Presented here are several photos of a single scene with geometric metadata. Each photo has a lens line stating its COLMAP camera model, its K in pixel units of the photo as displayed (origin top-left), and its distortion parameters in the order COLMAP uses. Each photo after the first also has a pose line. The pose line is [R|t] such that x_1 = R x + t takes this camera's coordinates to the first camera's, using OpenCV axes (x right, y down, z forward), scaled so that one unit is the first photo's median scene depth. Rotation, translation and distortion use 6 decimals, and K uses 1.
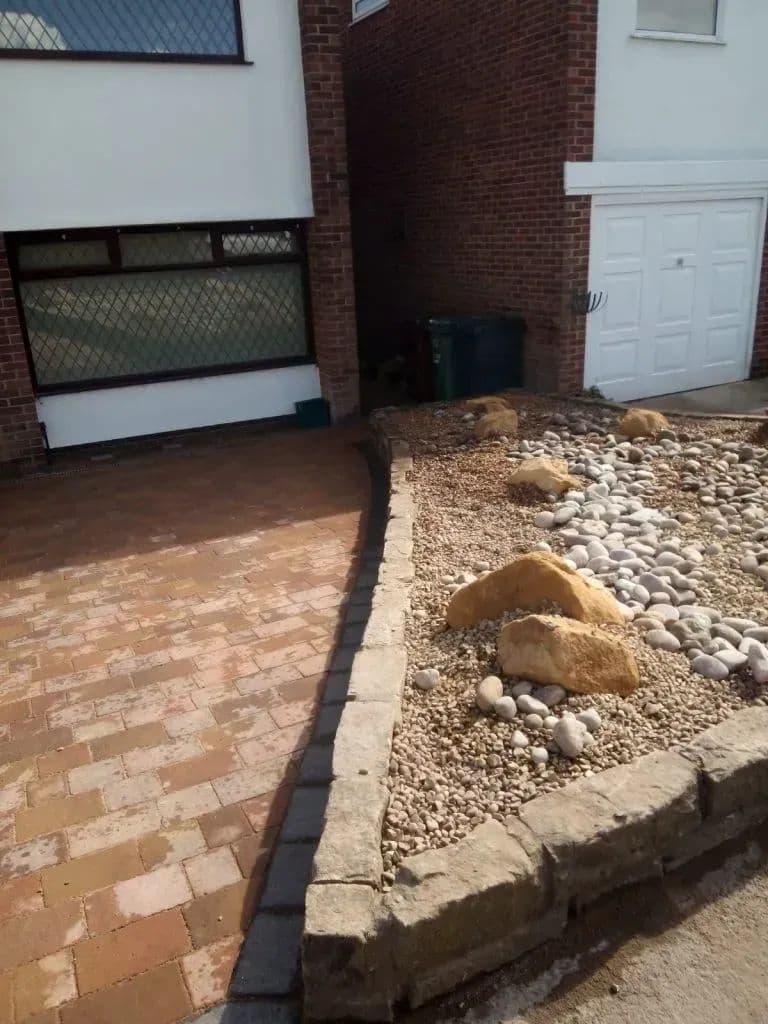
lens RADIAL K [[788.6, 0, 384.0], [0, 788.6, 512.0], [0, 0, 1]] dist [0.000285, -0.074269]
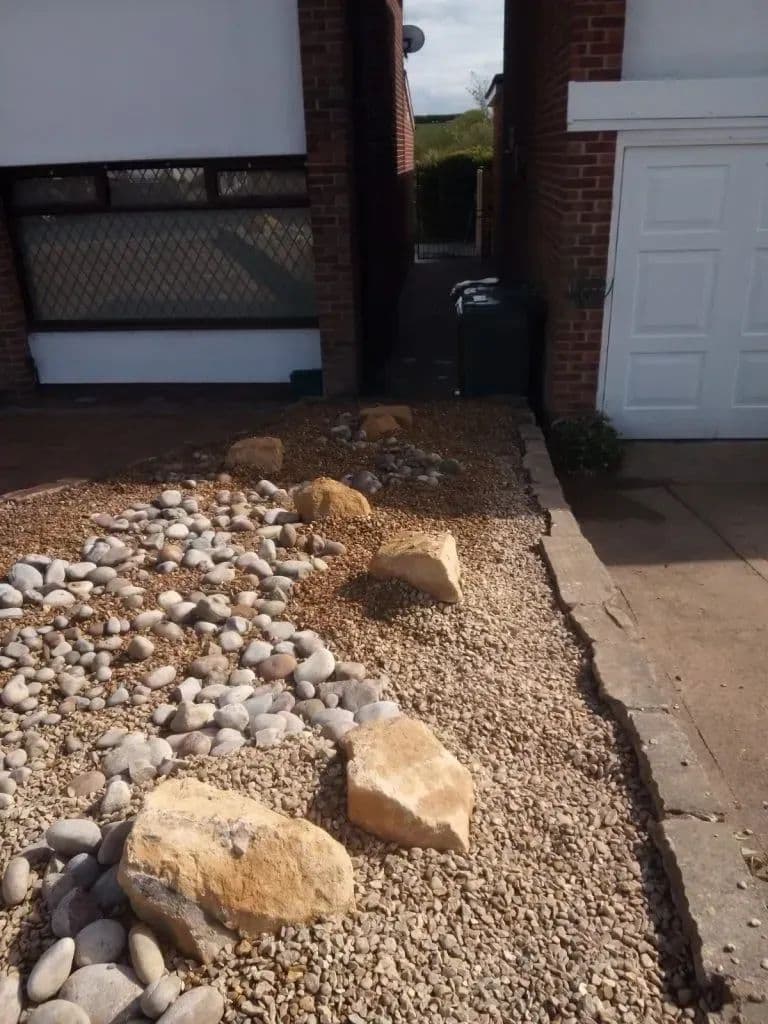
lens RADIAL K [[788.6, 0, 384.0], [0, 788.6, 512.0], [0, 0, 1]] dist [0.000285, -0.074269]
pose [[0.864956, 0.225858, -0.448150, 0.450477], [-0.183570, 0.973508, 0.136327, -0.137404], [0.467068, -0.035650, 0.883502, 0.296198]]
